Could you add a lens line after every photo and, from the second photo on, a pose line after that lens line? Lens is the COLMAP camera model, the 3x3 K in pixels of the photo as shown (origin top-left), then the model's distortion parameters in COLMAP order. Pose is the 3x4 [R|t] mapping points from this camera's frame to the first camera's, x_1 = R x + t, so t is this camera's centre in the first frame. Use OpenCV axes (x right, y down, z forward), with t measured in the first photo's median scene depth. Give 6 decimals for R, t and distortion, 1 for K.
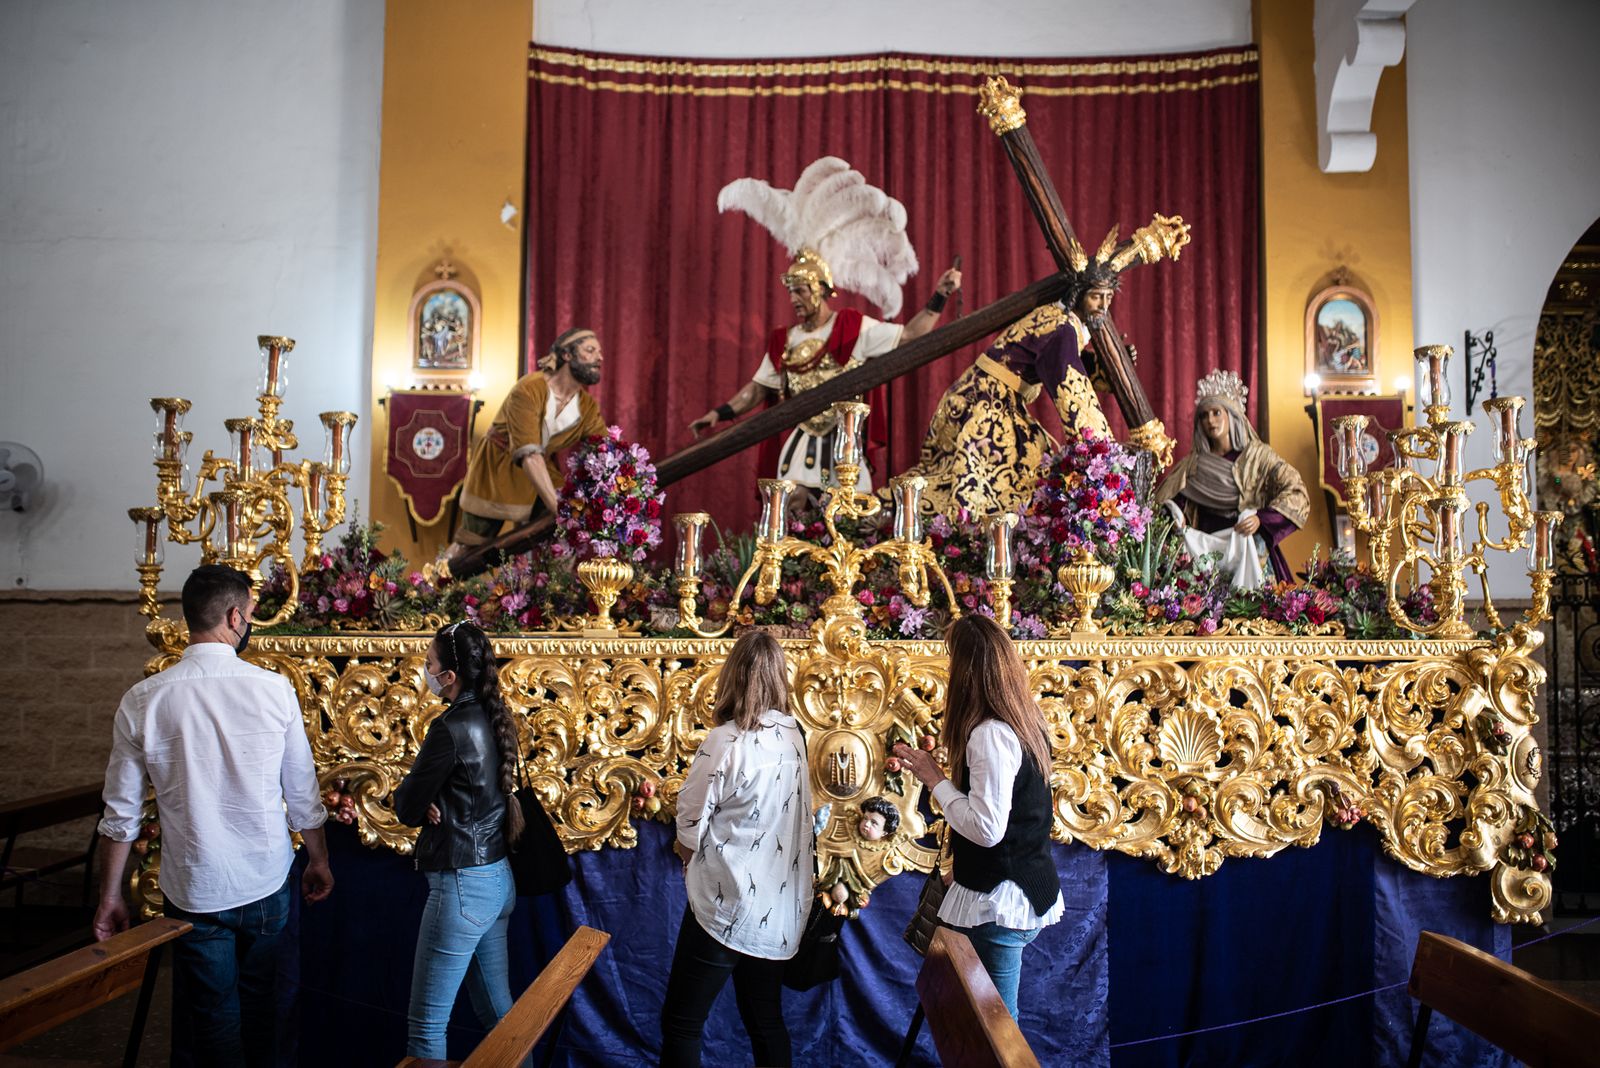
lens RADIAL K [[1520.4, 0, 800.0], [0, 1520.4, 534.0], [0, 0, 1]] dist [-0.069179, 0.114794]
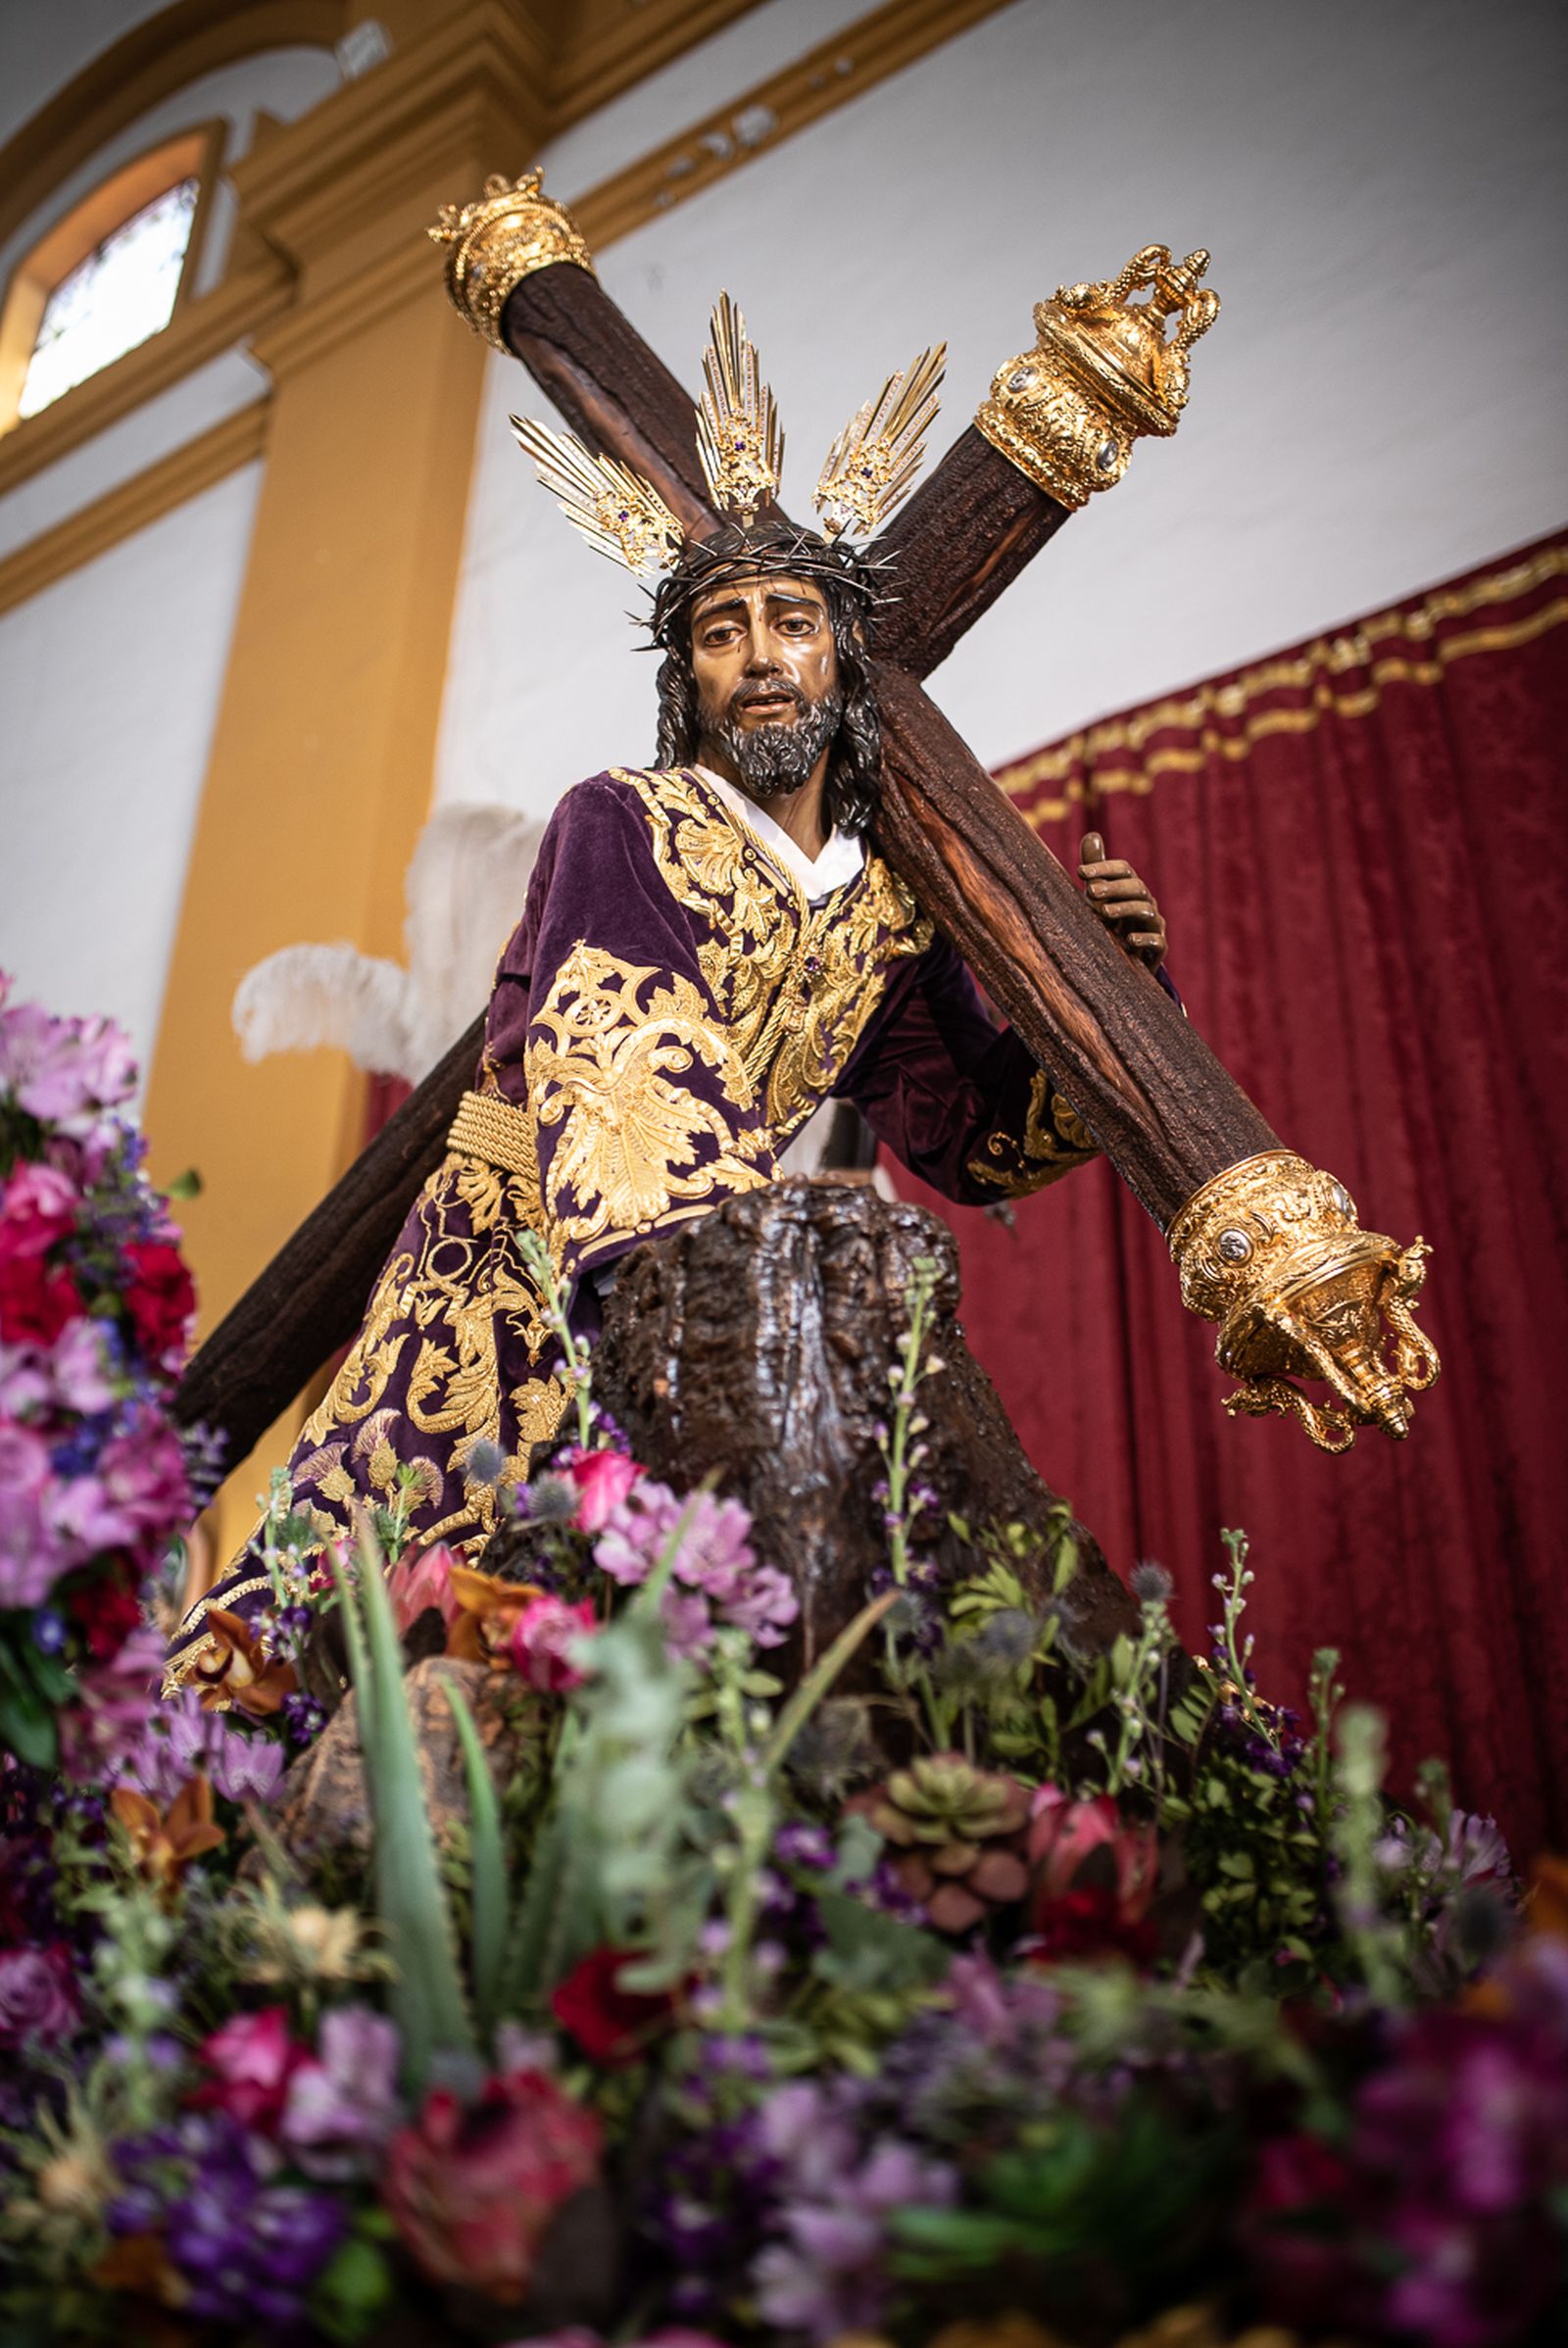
lens RADIAL K [[2231.2, 0, 784.0], [0, 2231.2, 1174.0], [0, 0, 1]] dist [-0.069179, 0.114794]
pose [[0.827785, -0.275479, -0.488757, 0.327747], [0.034004, 0.894186, -0.446402, 0.047180], [0.560014, 0.352905, 0.749561, 0.787771]]
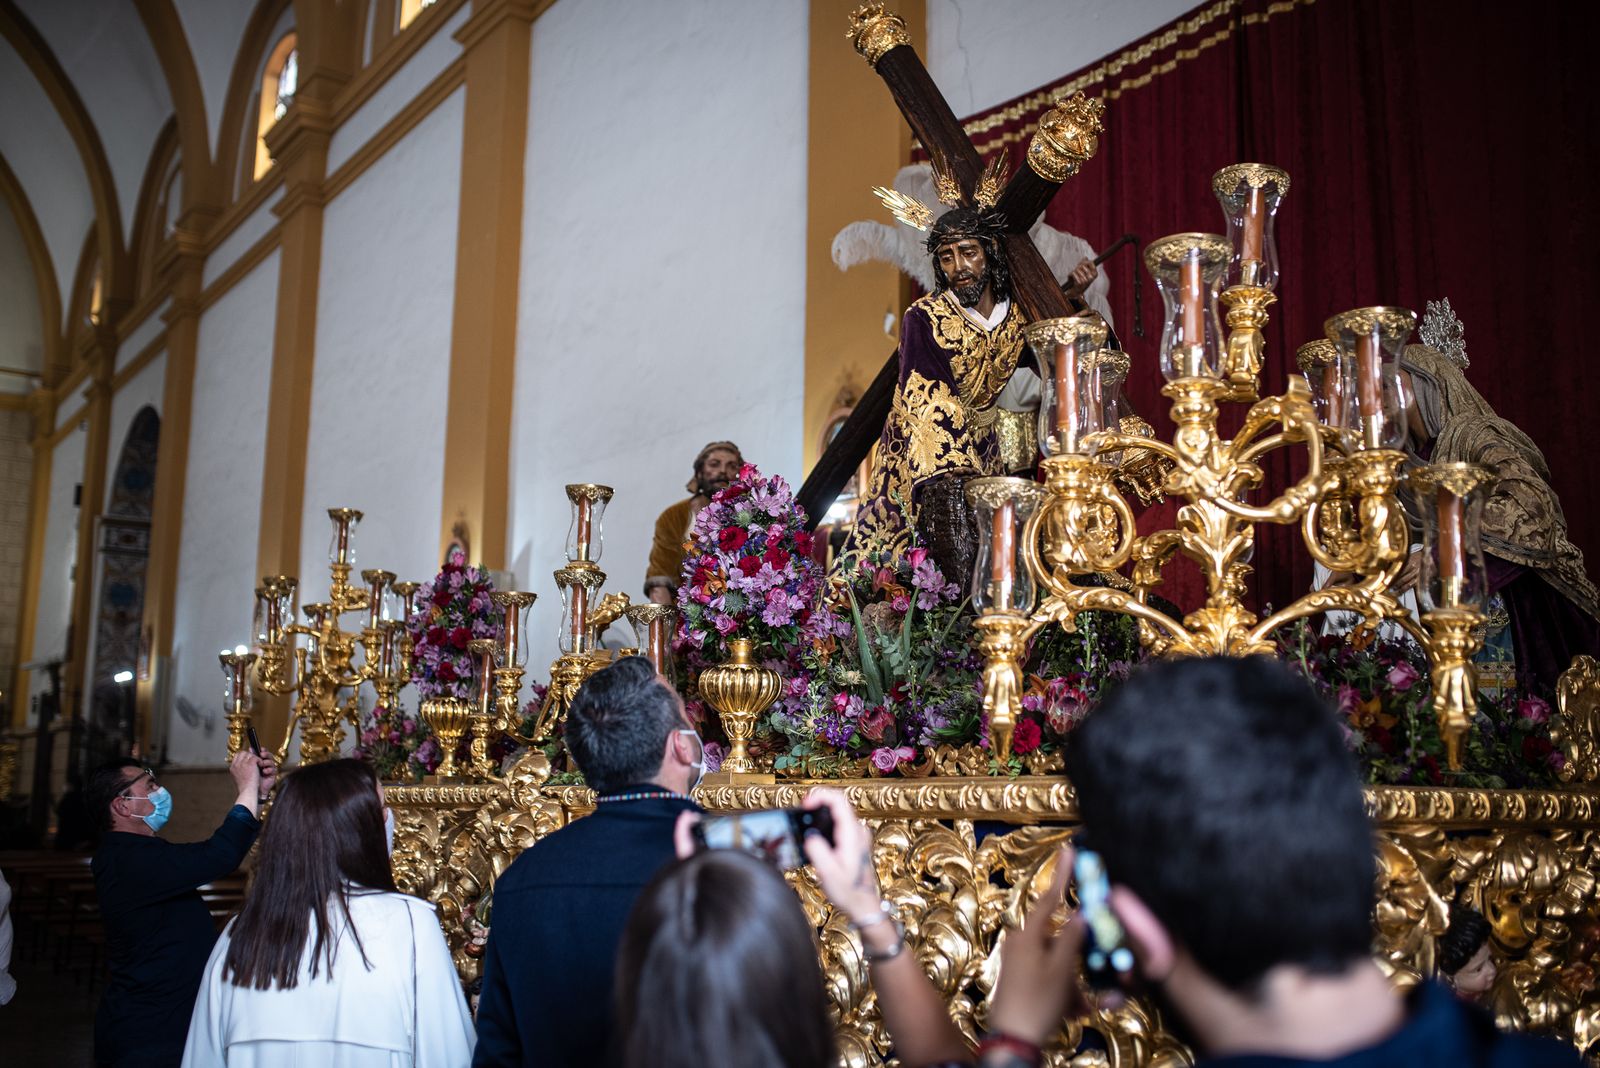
lens RADIAL K [[1520.4, 0, 800.0], [0, 1520.4, 534.0], [0, 0, 1]] dist [-0.069179, 0.114794]
pose [[0.593832, -0.136210, -0.792976, 0.652500], [0.052214, 0.990013, -0.130953, 0.043897], [0.802893, 0.036360, 0.595013, 0.553375]]
